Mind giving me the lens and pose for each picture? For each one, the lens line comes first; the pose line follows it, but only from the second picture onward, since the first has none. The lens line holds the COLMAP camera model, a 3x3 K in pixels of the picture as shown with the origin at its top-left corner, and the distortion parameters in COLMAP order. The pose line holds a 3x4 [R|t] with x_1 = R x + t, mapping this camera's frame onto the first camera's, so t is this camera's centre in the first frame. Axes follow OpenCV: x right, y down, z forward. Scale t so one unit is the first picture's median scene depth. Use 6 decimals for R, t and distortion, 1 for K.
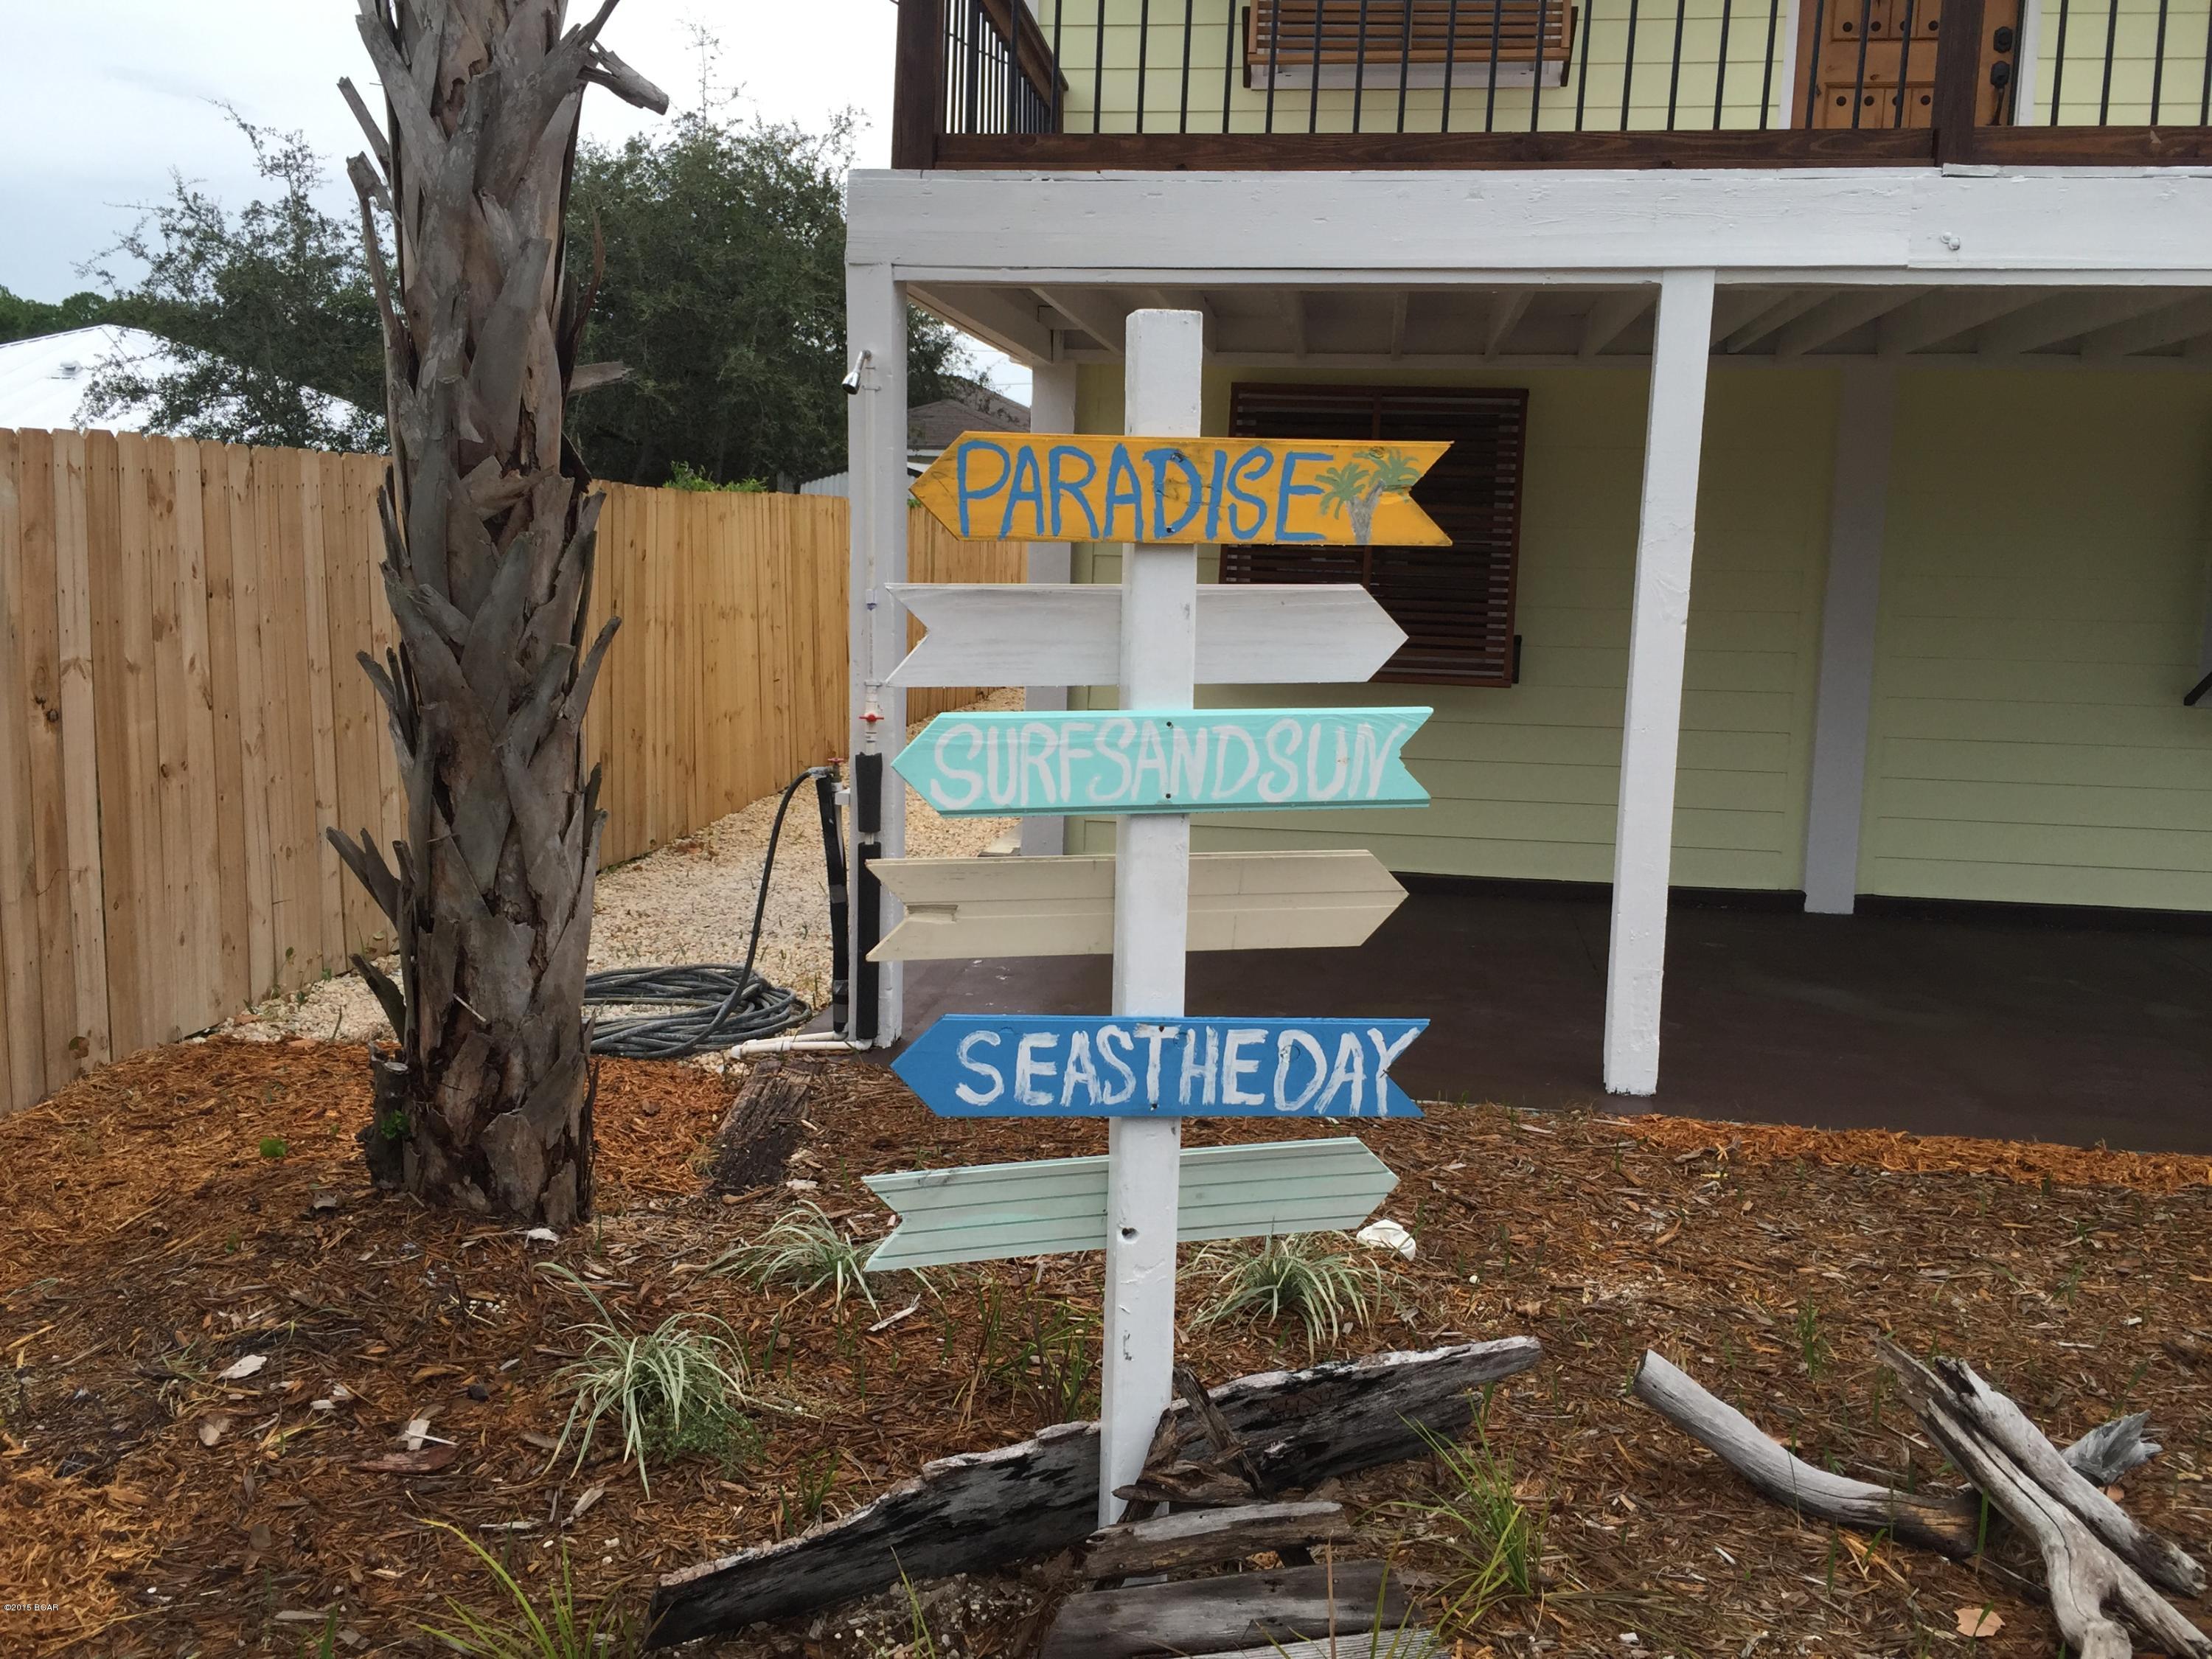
lens RADIAL K [[1924.3, 0, 1096.6], [0, 1924.3, 733.7], [0, 0, 1]] dist [0.086639, -0.107918]
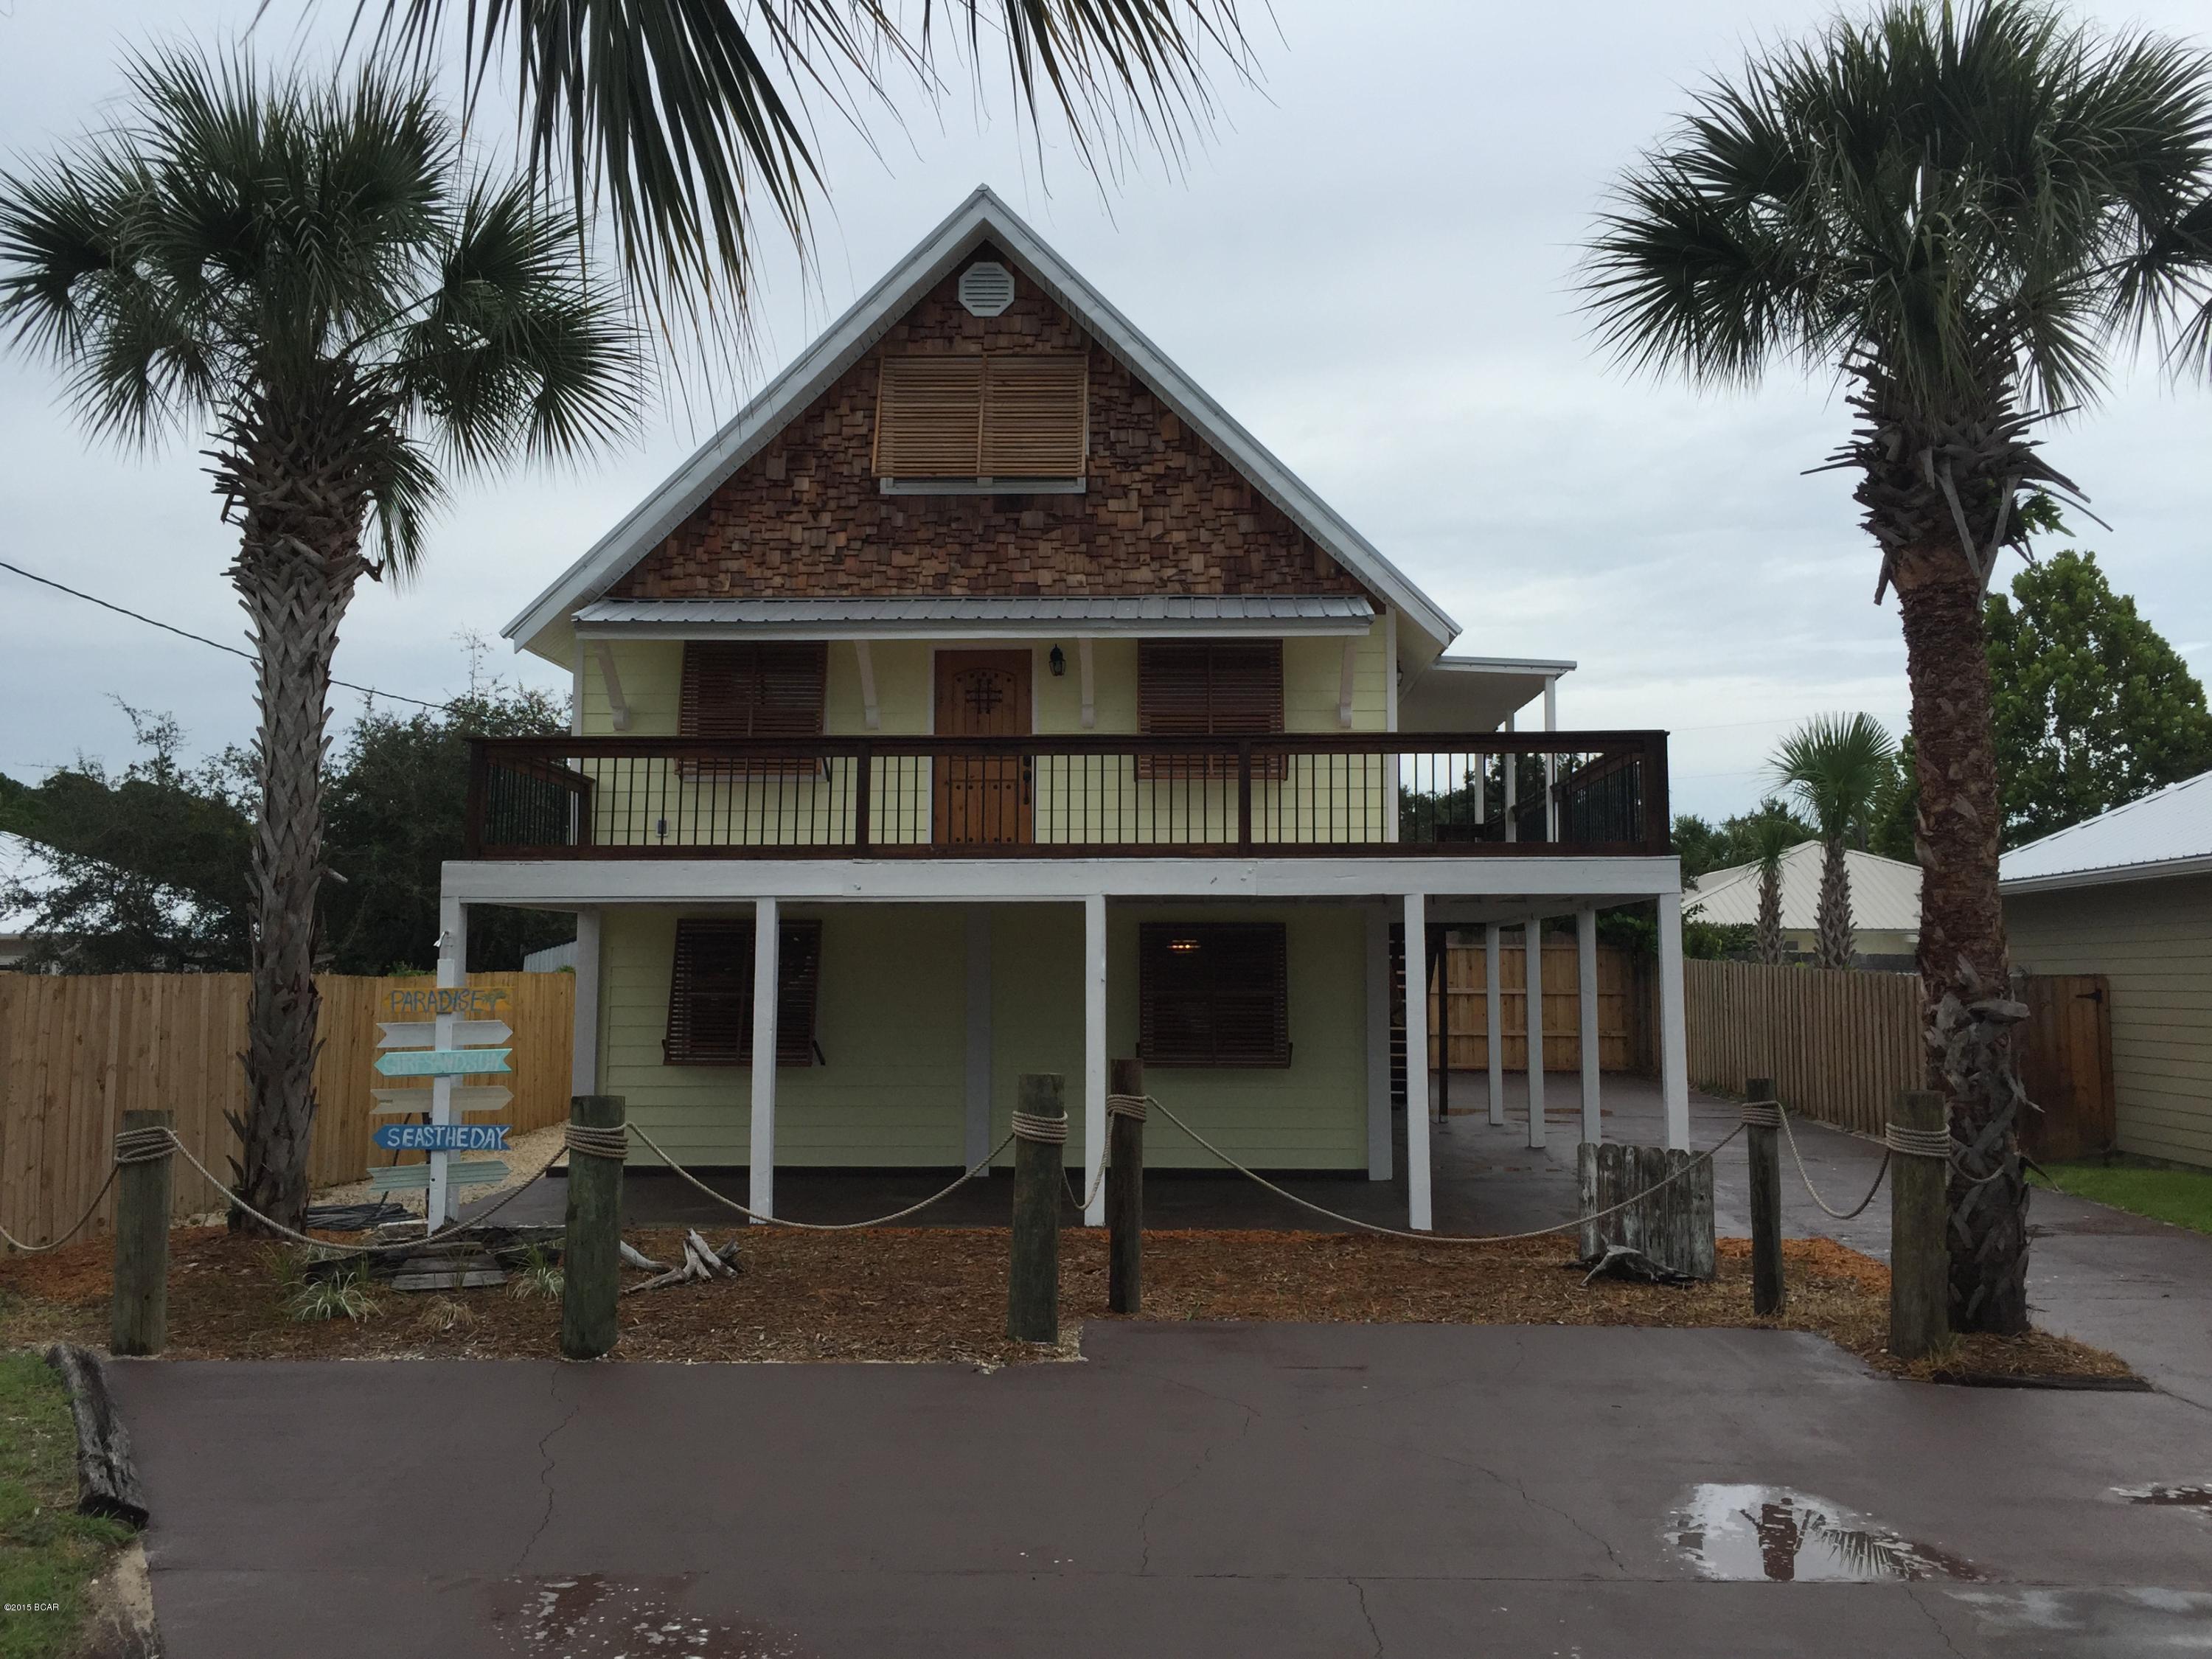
lens RADIAL K [[1924.3, 0, 1123.2], [0, 1924.3, 753.3], [0, 0, 1]] dist [0.086639, -0.107918]
pose [[0.995143, -0.011895, 0.097719, 0.550148], [0.032348, 0.977060, -0.210494, 0.146482], [-0.092973, 0.212632, 0.972699, -1.706682]]
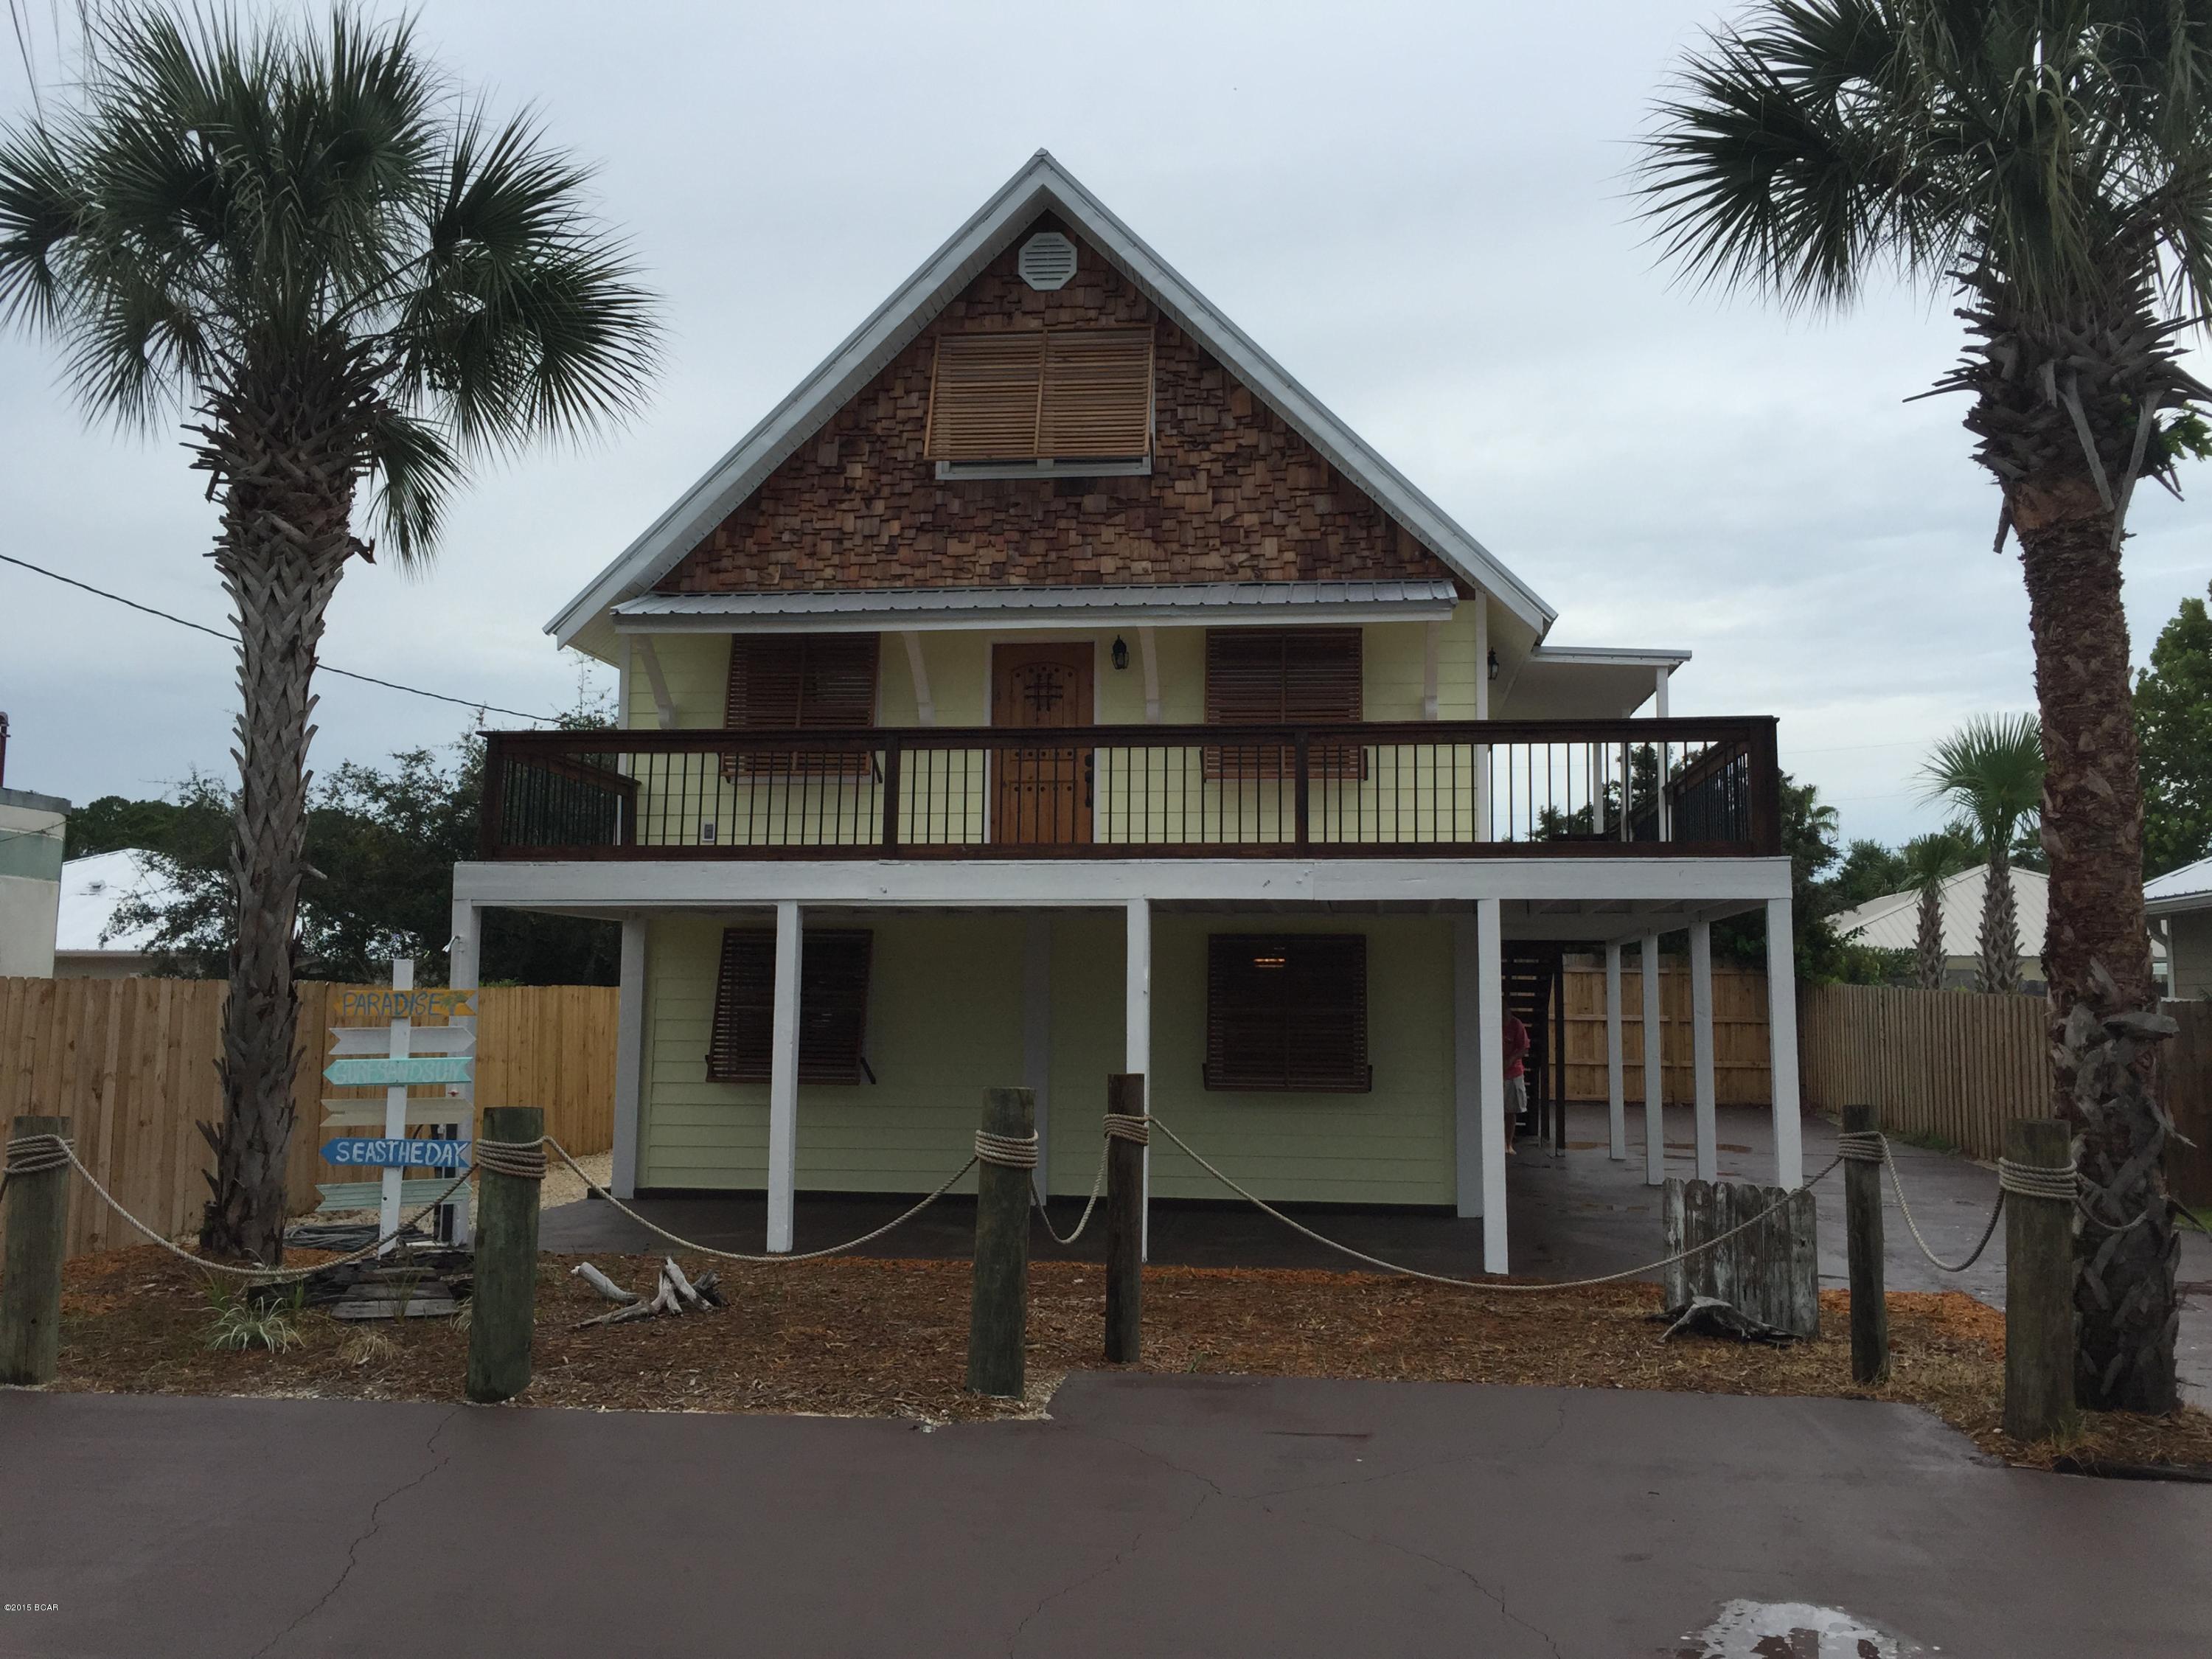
lens RADIAL K [[1924.3, 0, 1126.7], [0, 1924.3, 751.0], [0, 0, 1]] dist [0.086639, -0.107918]
pose [[0.999820, -0.013842, 0.012993, 0.726692], [0.016452, 0.973260, -0.229117, 0.152767], [-0.009474, 0.229290, 0.973312, -1.492894]]
